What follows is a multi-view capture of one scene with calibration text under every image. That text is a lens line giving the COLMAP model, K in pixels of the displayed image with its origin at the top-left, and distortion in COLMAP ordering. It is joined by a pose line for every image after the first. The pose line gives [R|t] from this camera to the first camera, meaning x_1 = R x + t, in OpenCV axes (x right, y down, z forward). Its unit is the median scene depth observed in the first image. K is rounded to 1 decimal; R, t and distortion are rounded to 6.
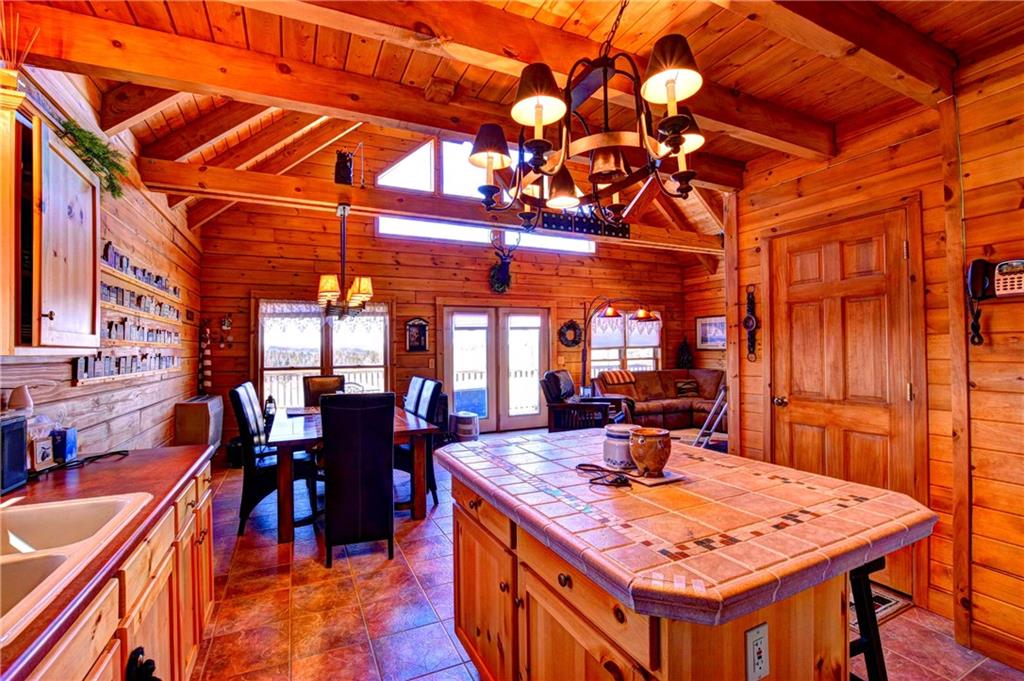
lens RADIAL K [[452.0, 0, 512.6], [0, 452.0, 341.7], [0, 0, 1]] dist [-0.035859, 0.005947]
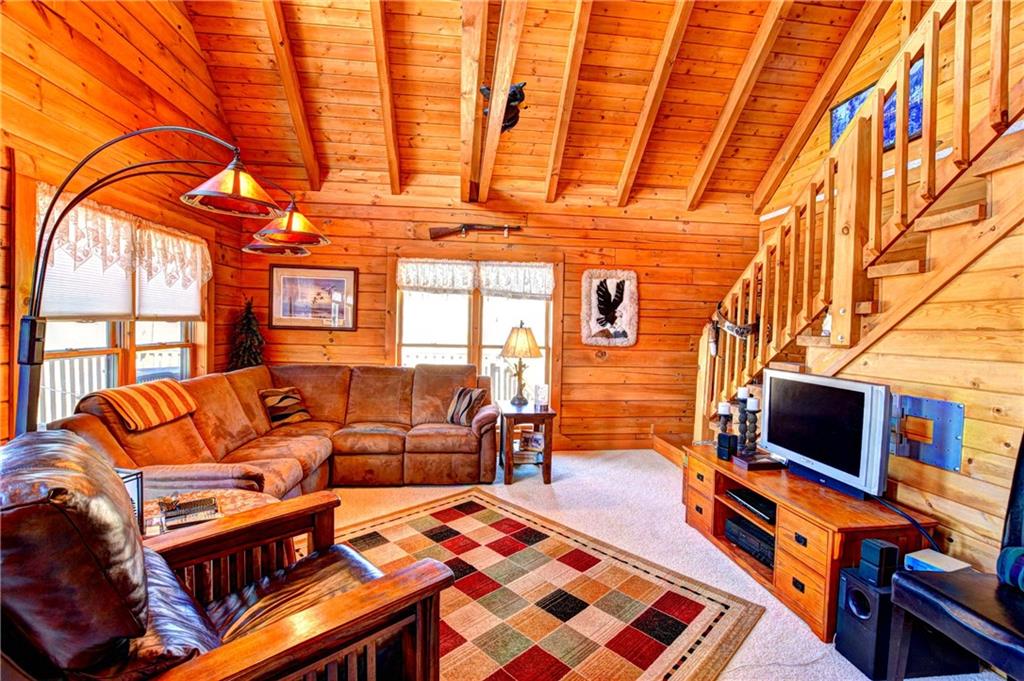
lens RADIAL K [[452.0, 0, 513.8], [0, 452.0, 343.7], [0, 0, 1]] dist [-0.035859, 0.005947]
pose [[0.327577, -0.013473, 0.944729, 0.009839], [-0.044320, 0.998579, 0.029609, 0.012015], [-0.943785, -0.051570, 0.326514, 0.725515]]
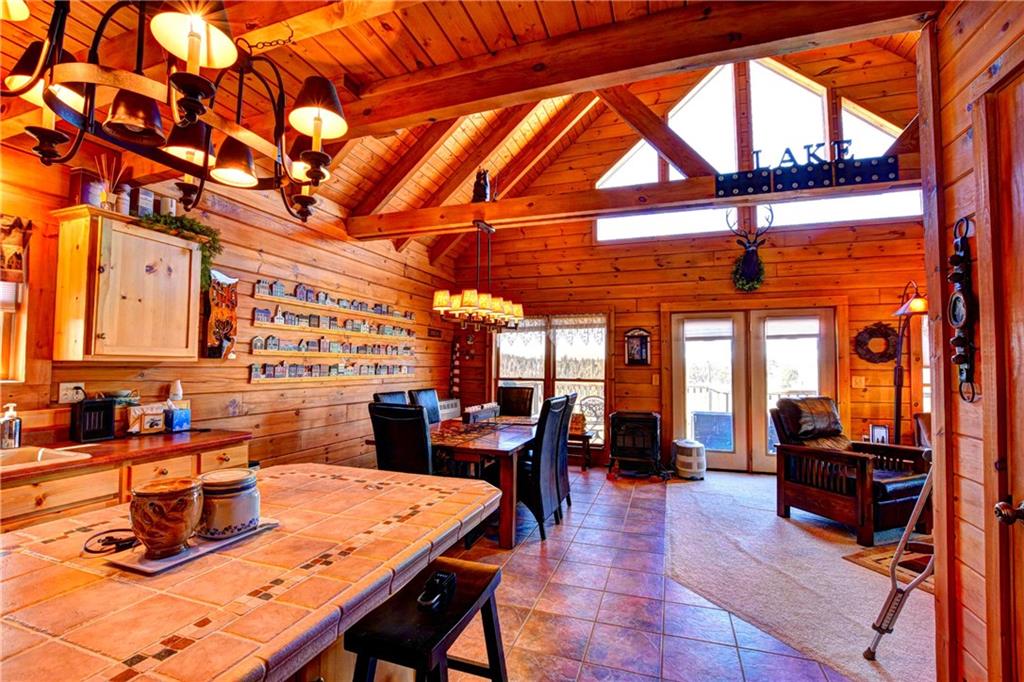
lens RADIAL K [[452.0, 0, 512.5], [0, 452.0, 343.7], [0, 0, 1]] dist [-0.035859, 0.005947]
pose [[0.708103, -0.015129, -0.705947, 0.239105], [-0.002681, 0.999706, -0.024113, 0.000416], [0.706104, 0.018967, 0.707854, 0.188284]]
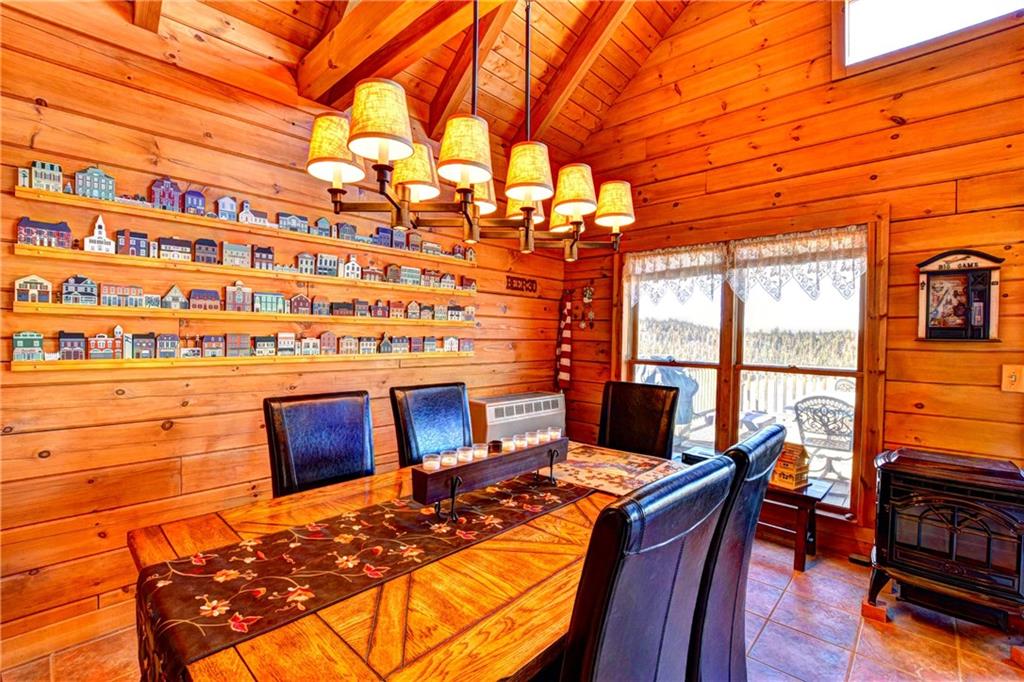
lens RADIAL K [[452.0, 0, 511.8], [0, 452.0, 343.8], [0, 0, 1]] dist [-0.035859, 0.005947]
pose [[0.358863, 0.035718, -0.932707, -0.005780], [-0.001006, 0.999282, 0.037881, 0.009553], [0.933390, -0.012656, 0.358641, 0.518961]]
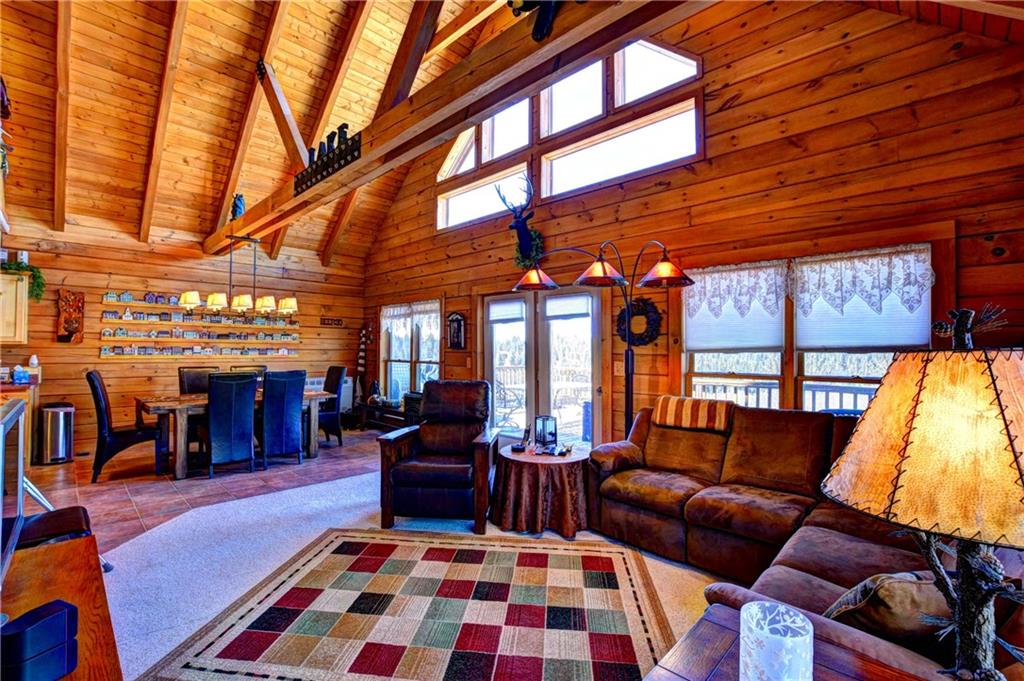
lens RADIAL K [[452.0, 0, 512.9], [0, 452.0, 342.9], [0, 0, 1]] dist [-0.035859, 0.005947]
pose [[0.346452, 0.003216, -0.938062, 0.679211], [0.003791, 0.999981, 0.004829, 0.005404], [0.938060, -0.005229, 0.346434, 0.772181]]
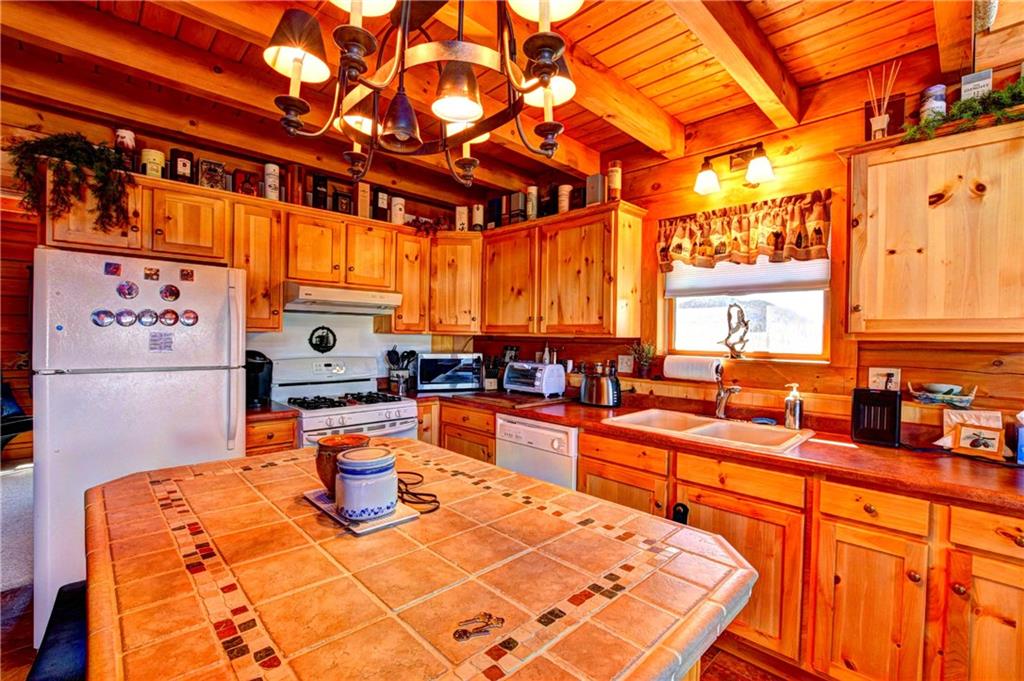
lens RADIAL K [[452.0, 0, 511.6], [0, 452.0, 340.5], [0, 0, 1]] dist [-0.035859, 0.005947]
pose [[-0.949252, 0.004560, -0.314482, 0.057076], [0.005896, 0.999977, -0.003298, 0.006026], [0.314460, -0.004984, -0.949258, 0.388012]]
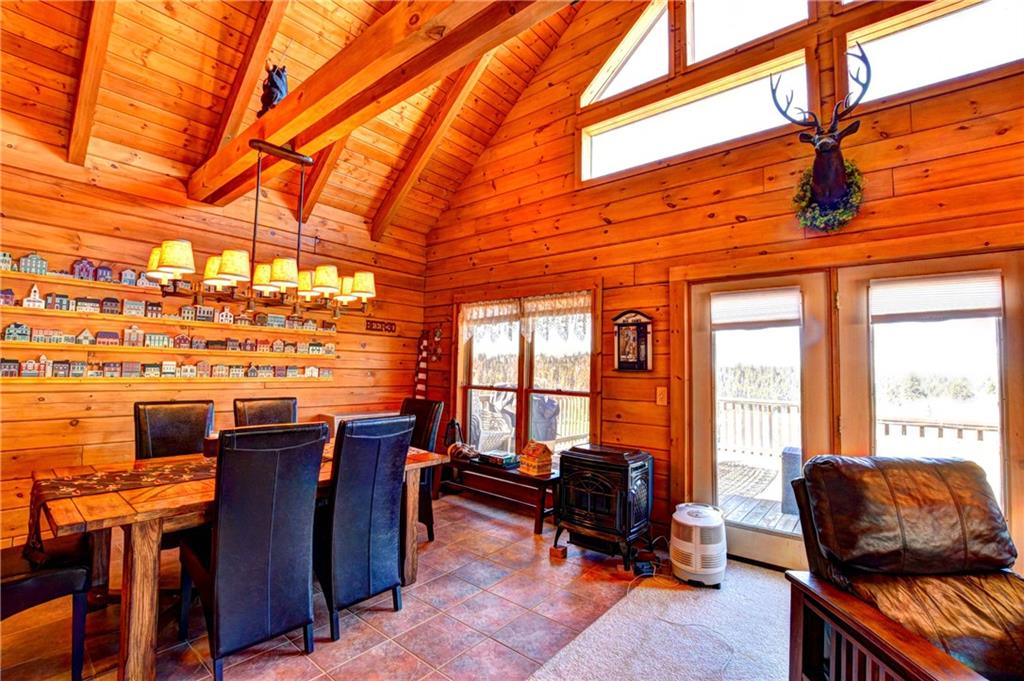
lens RADIAL K [[452.0, 0, 512.0], [0, 452.0, 343.4], [0, 0, 1]] dist [-0.035859, 0.005947]
pose [[0.417493, -0.027337, -0.908269, 0.221010], [-0.010363, 0.999339, -0.034842, 0.007486], [0.908621, 0.023958, 0.416934, 0.623892]]
